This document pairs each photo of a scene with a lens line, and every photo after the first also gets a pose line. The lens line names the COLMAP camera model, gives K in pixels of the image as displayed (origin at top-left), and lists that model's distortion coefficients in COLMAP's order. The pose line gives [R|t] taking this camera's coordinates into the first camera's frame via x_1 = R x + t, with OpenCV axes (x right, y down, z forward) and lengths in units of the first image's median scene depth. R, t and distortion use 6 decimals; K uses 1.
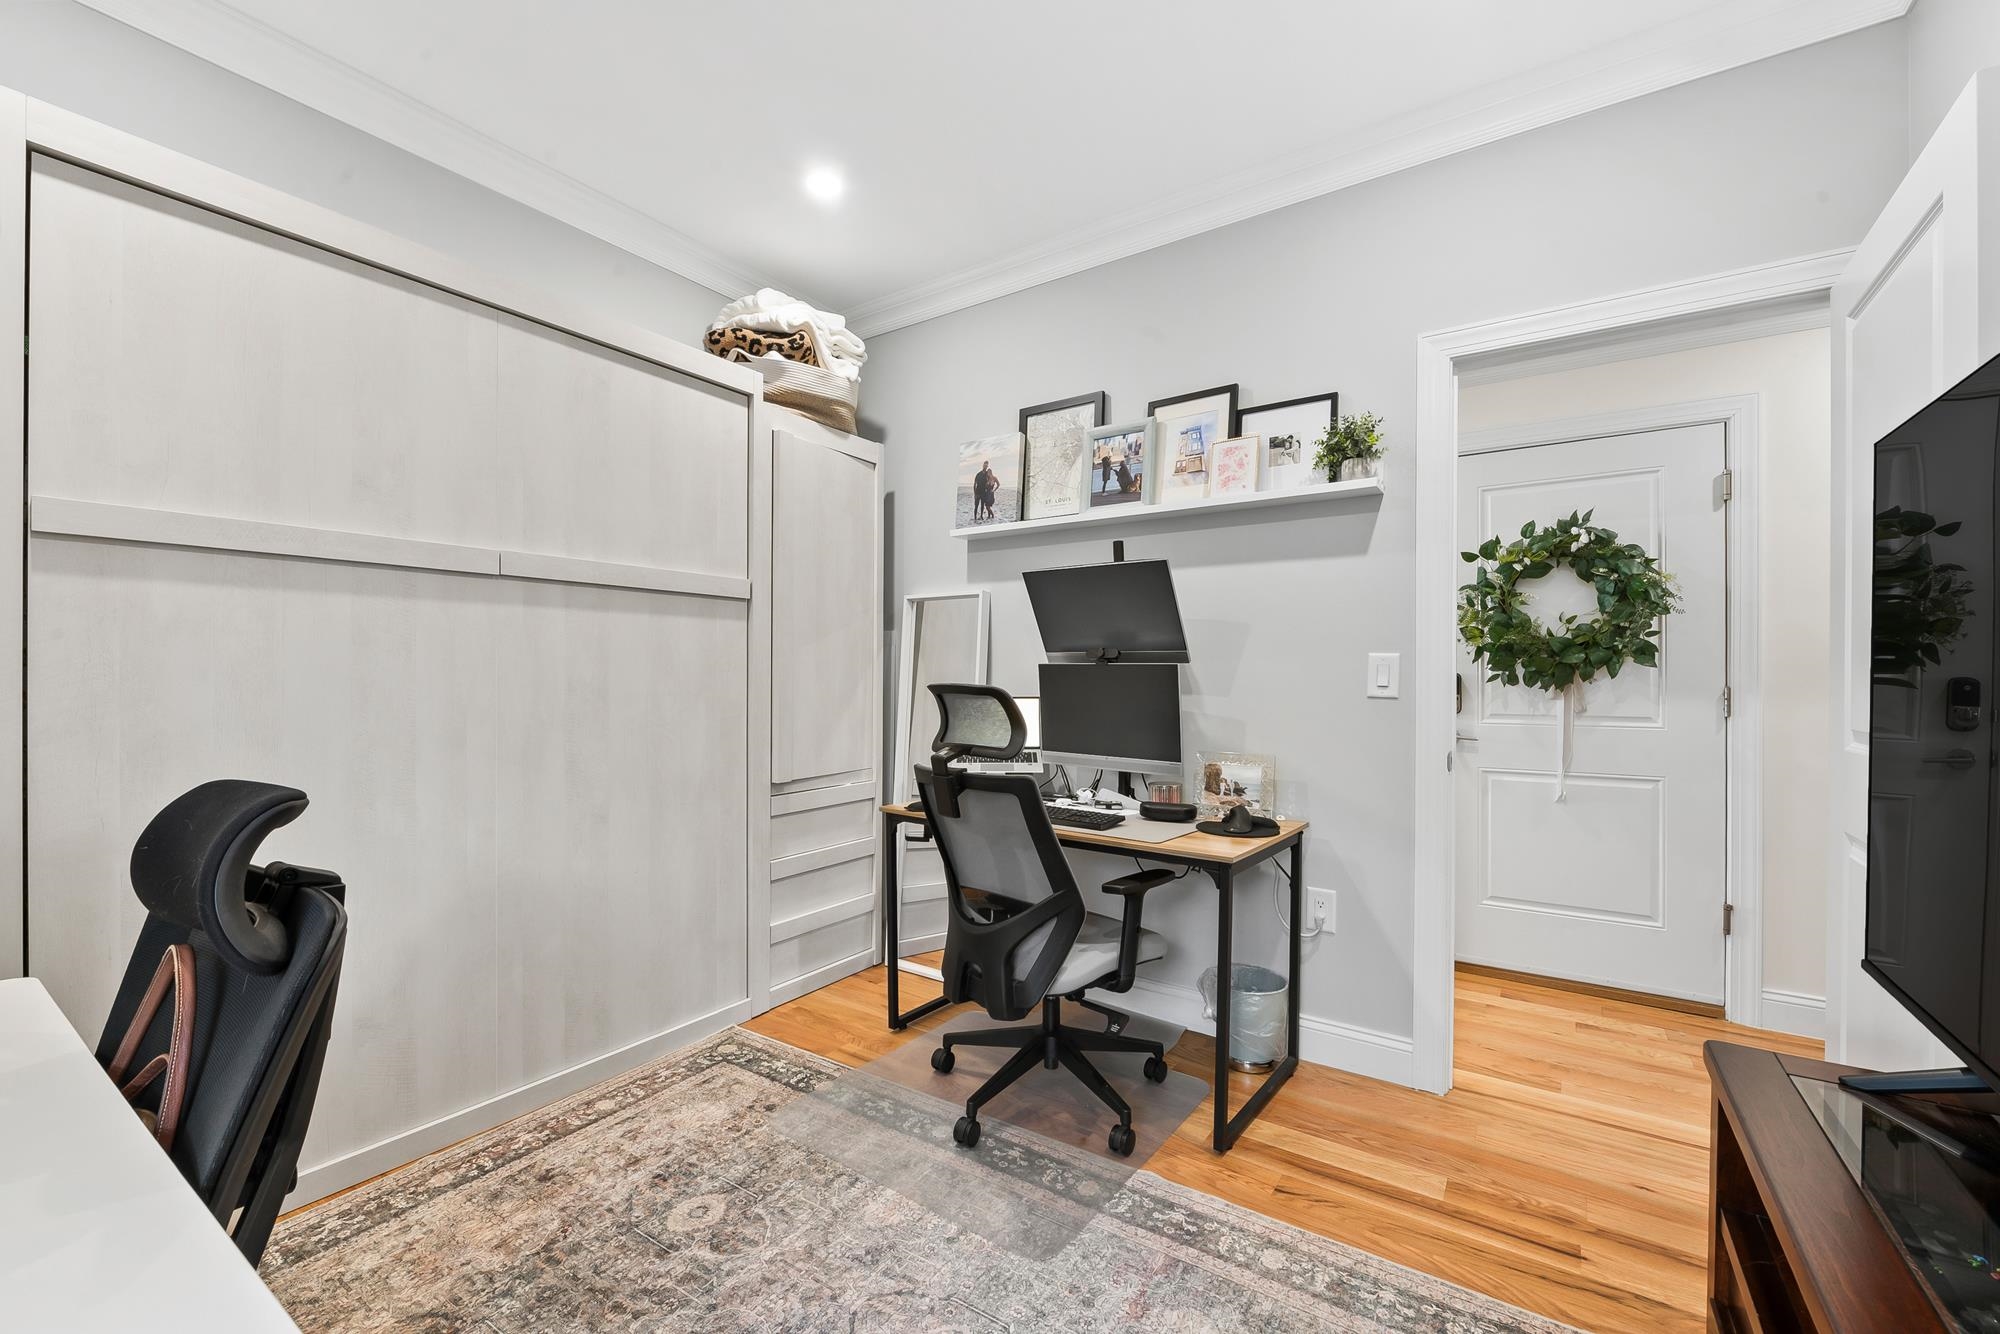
lens RADIAL K [[807.7, 0, 1003.5], [0, 807.7, 672.9], [0, 0, 1]] dist [-0.005601, -0.001566]
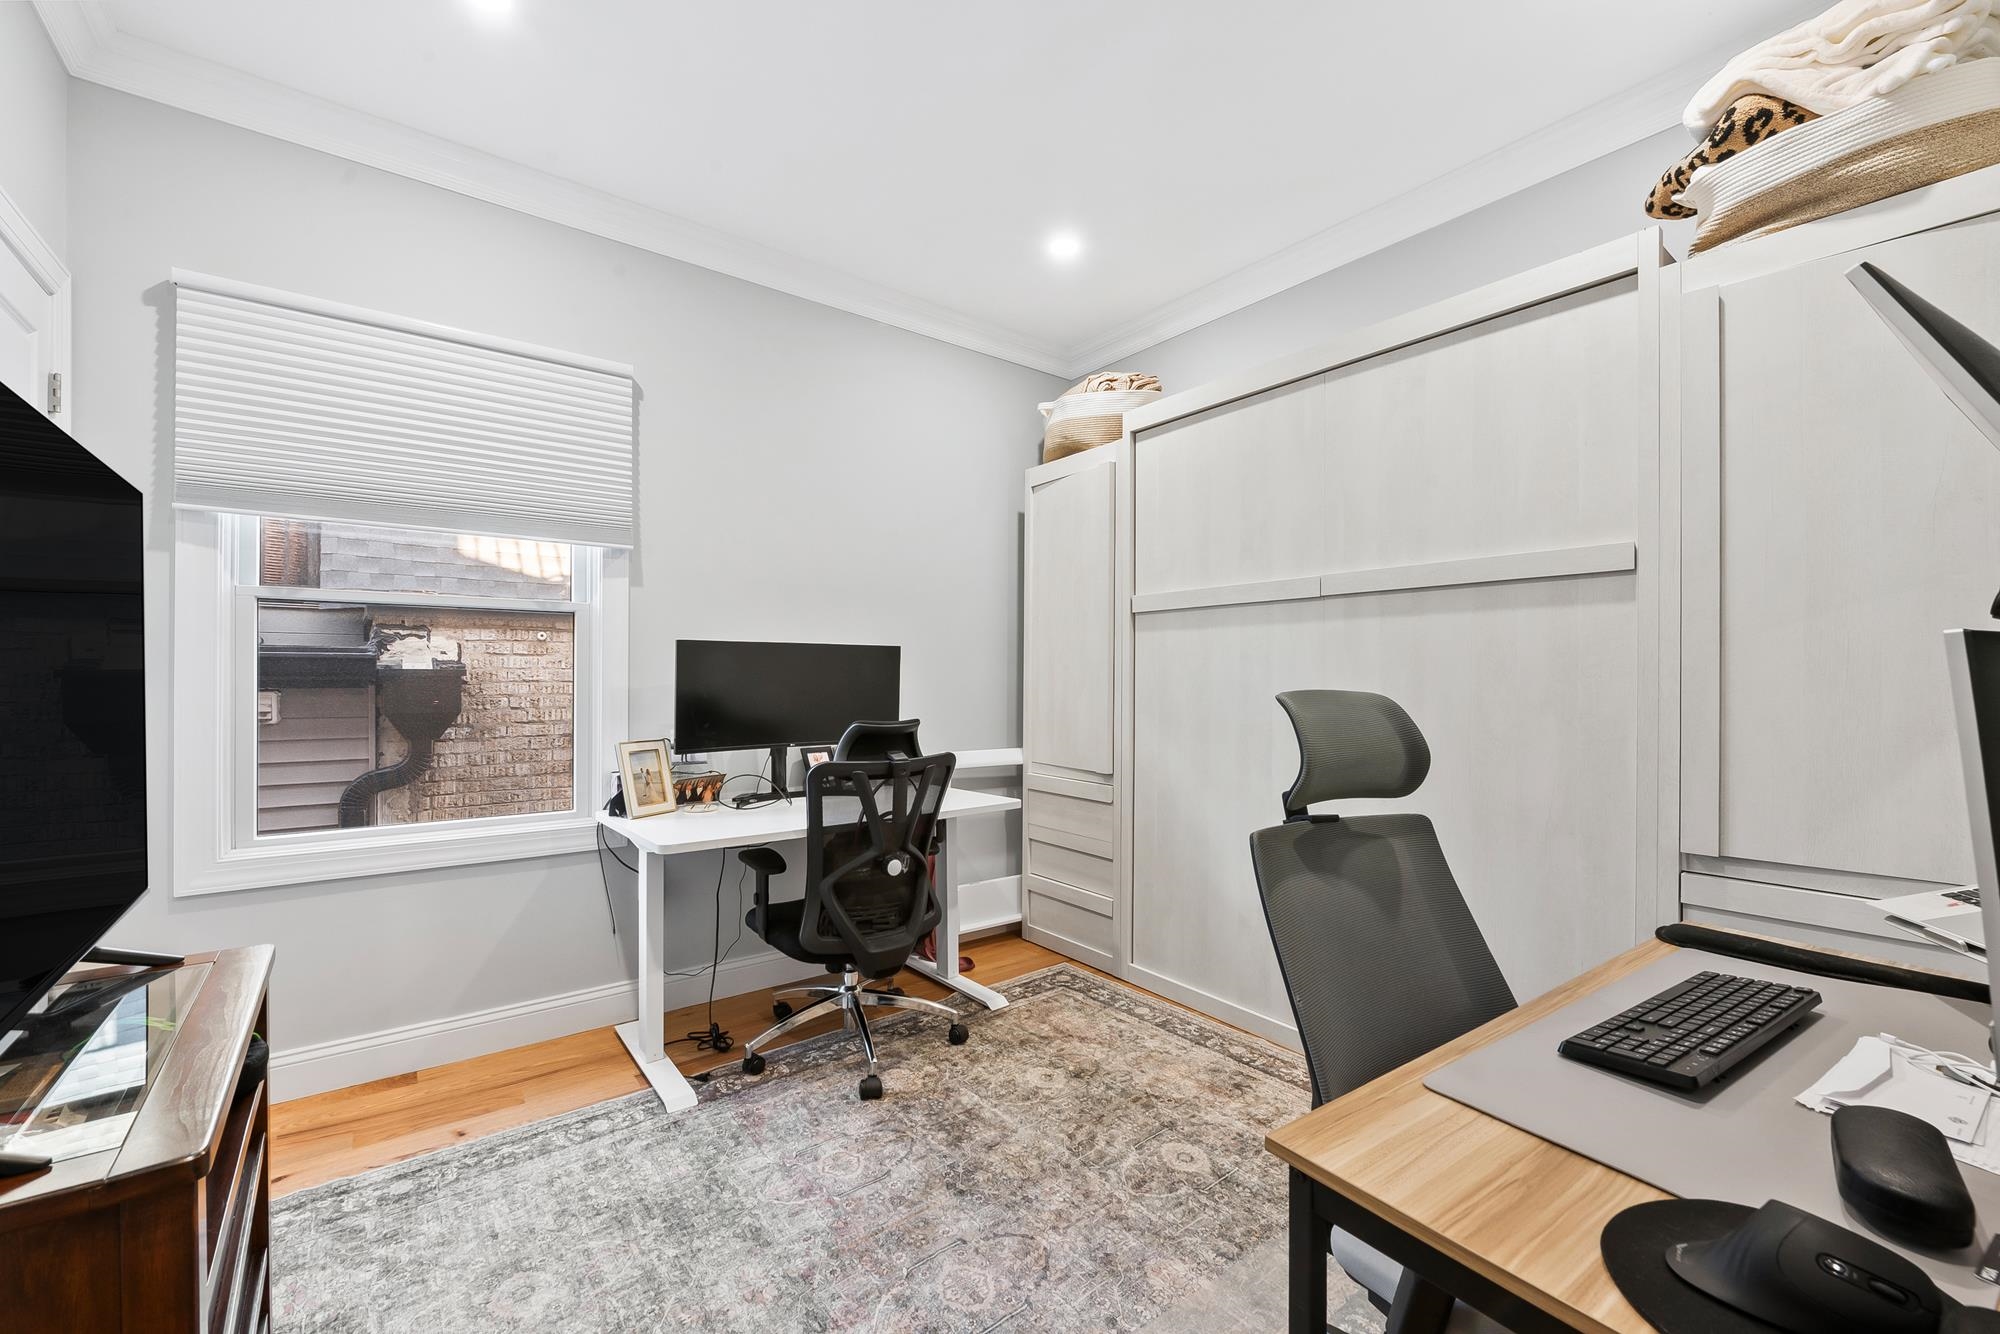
lens RADIAL K [[807.7, 0, 1003.6], [0, 807.7, 673.9], [0, 0, 1]] dist [-0.005601, -0.001566]
pose [[-0.303489, -0.010419, -0.952778, 0.755672], [-0.002732, 0.999946, -0.010065, 0.007219], [0.952831, -0.000452, -0.303501, 1.072281]]
